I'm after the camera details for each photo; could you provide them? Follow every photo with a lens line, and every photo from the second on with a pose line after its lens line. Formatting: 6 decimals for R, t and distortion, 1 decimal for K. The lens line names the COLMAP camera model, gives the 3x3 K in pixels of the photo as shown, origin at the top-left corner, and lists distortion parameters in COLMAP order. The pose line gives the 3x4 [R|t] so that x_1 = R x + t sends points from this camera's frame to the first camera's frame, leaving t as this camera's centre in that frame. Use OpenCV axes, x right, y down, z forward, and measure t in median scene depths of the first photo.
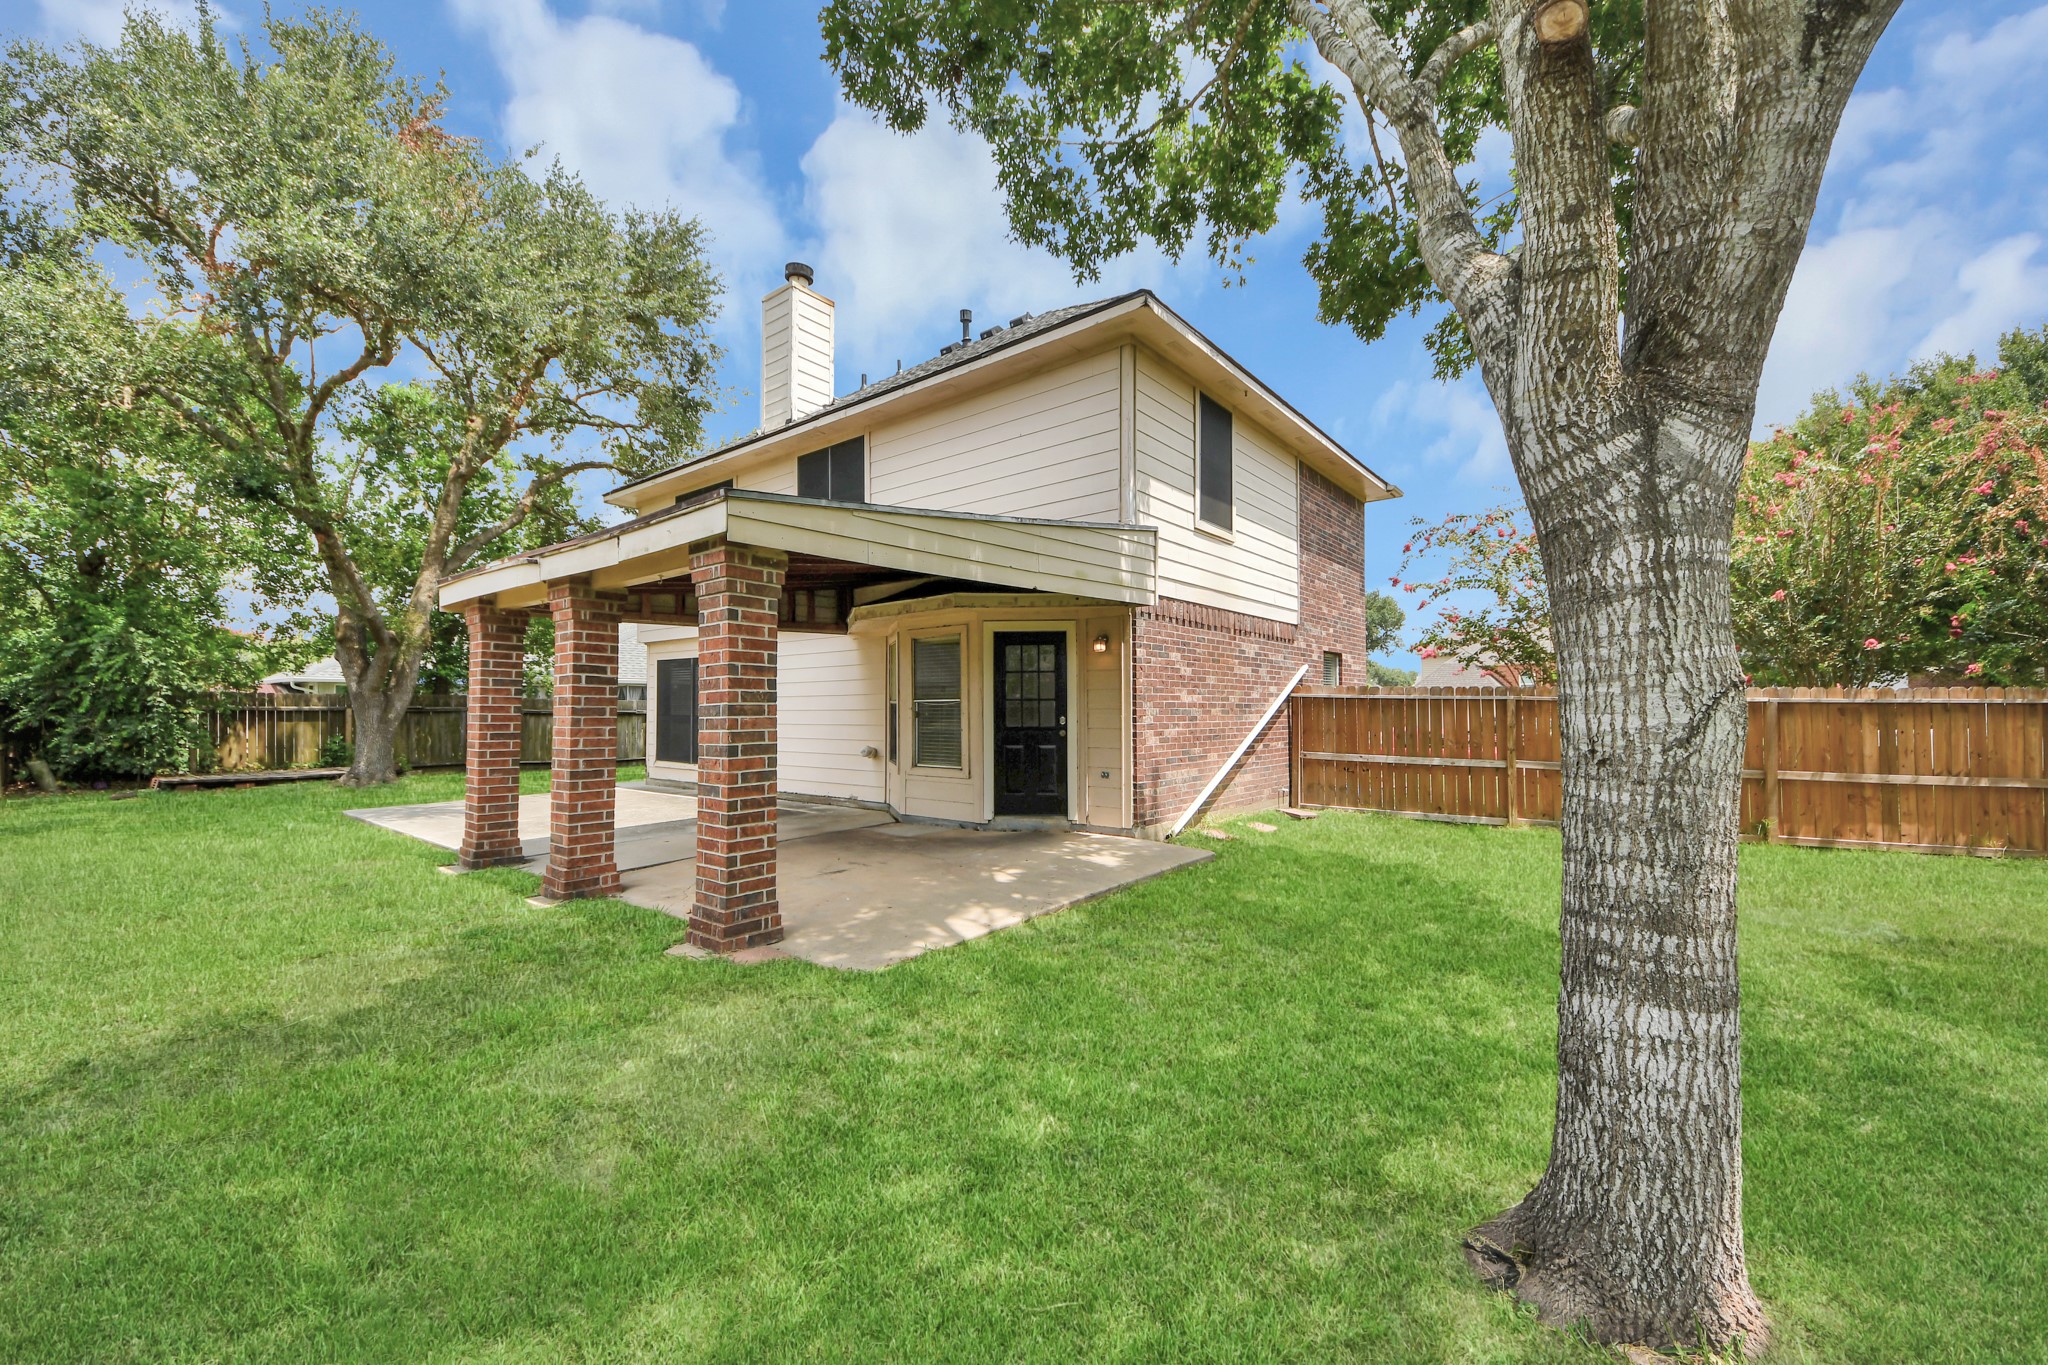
lens RADIAL K [[777.4, 0, 1022.0], [0, 777.4, 696.9], [0, 0, 1]] dist [-0.000538, -0.000012]
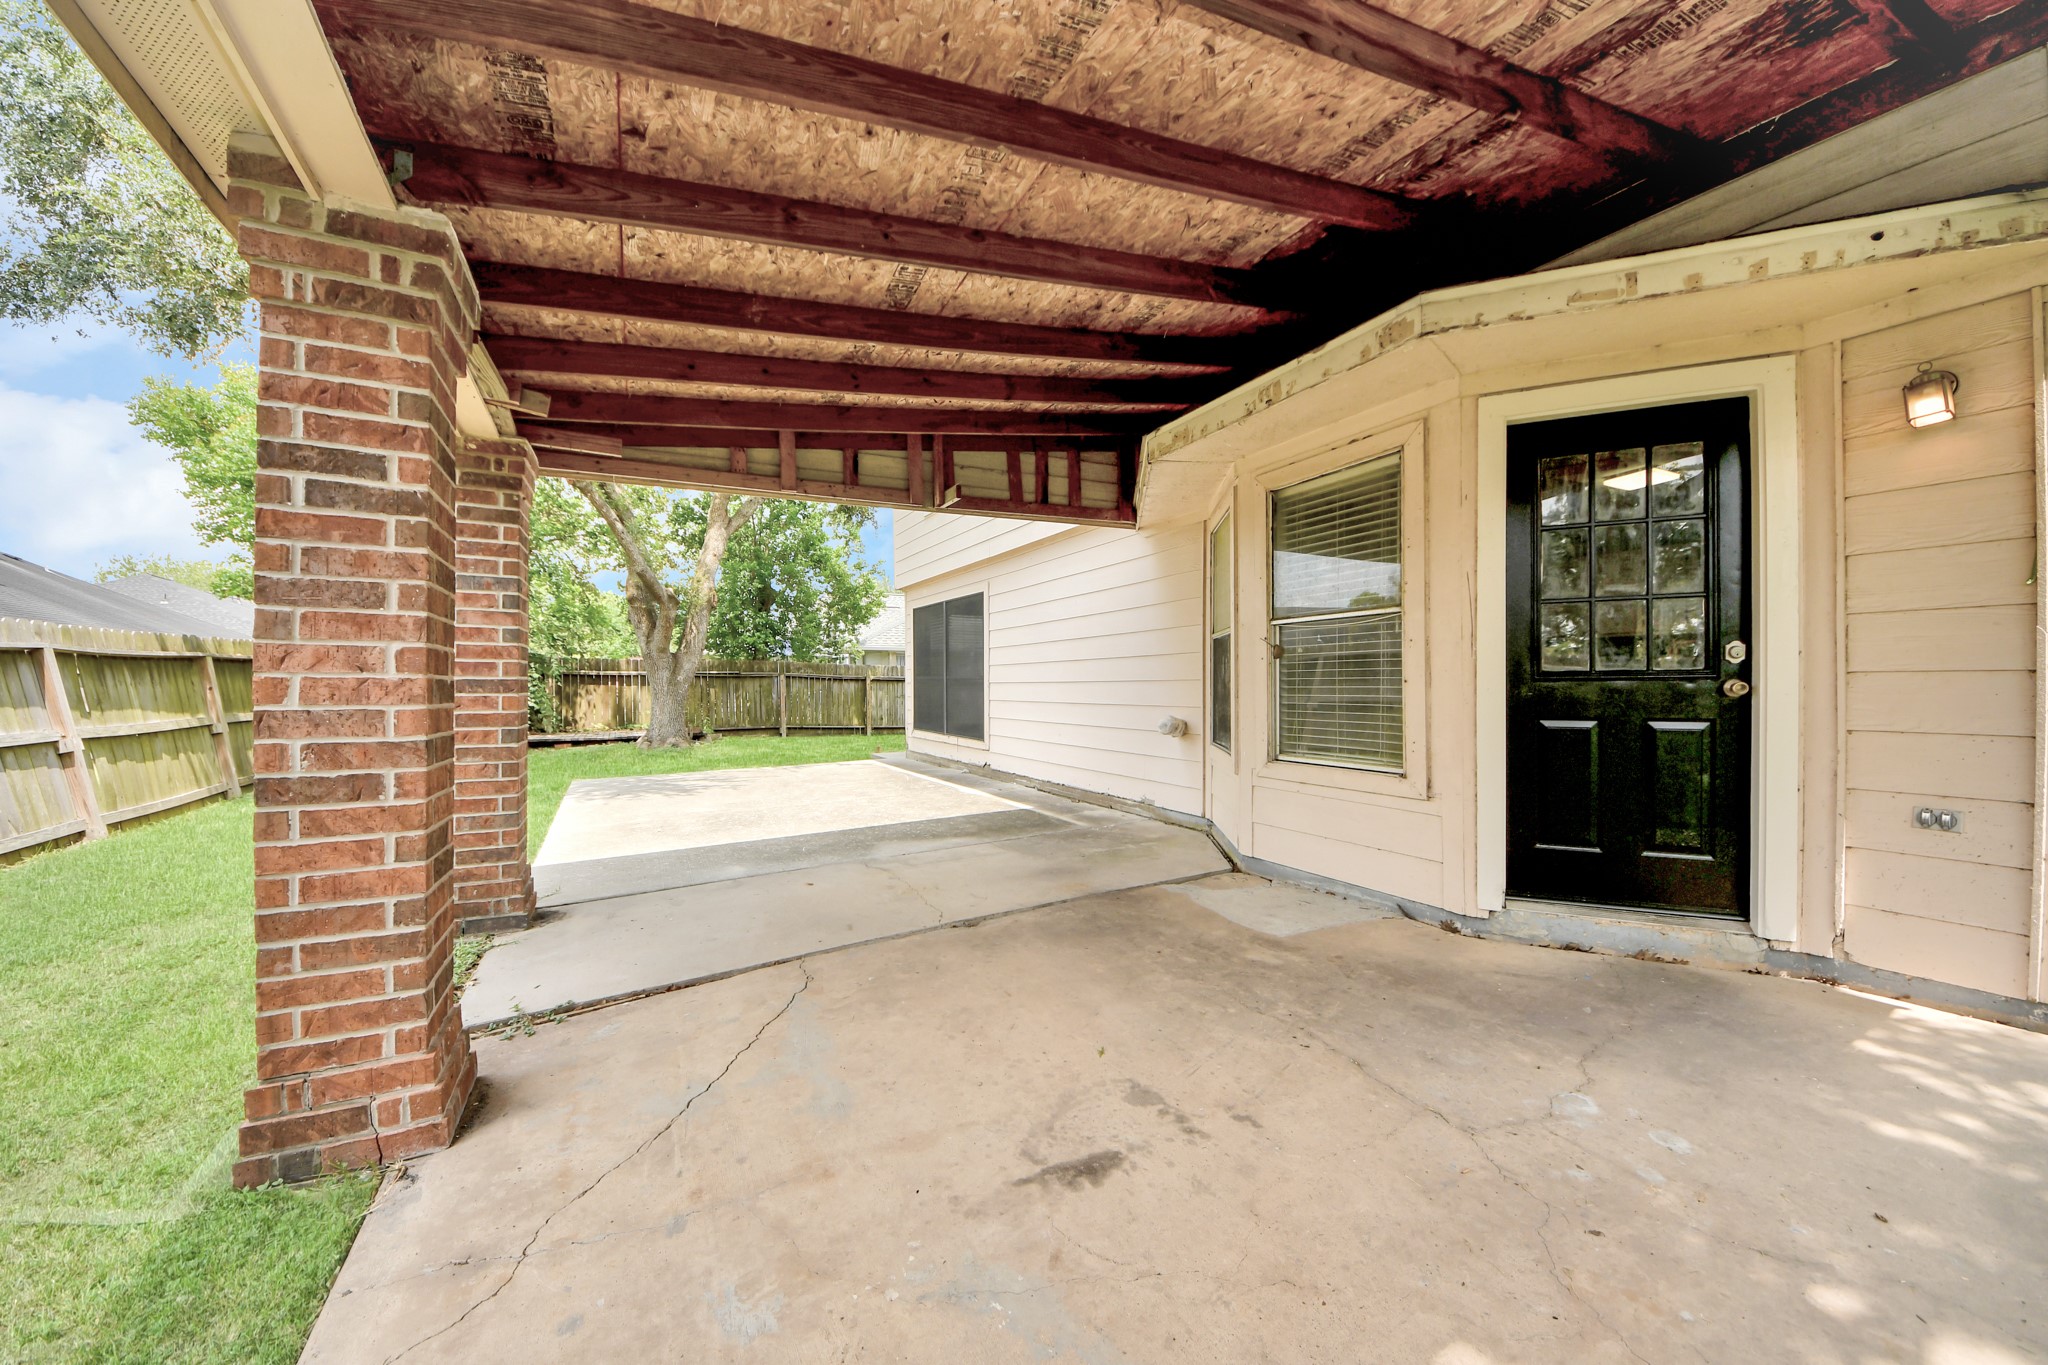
lens RADIAL K [[750.7, 0, 1021.3], [0, 750.7, 682.1], [0, 0, 1]] dist [0.017505, -0.002842]
pose [[0.927163, -0.001594, -0.374654, -0.114943], [0.007768, 0.999858, 0.014968, 0.035493], [0.374577, -0.016788, 0.927044, 0.545423]]
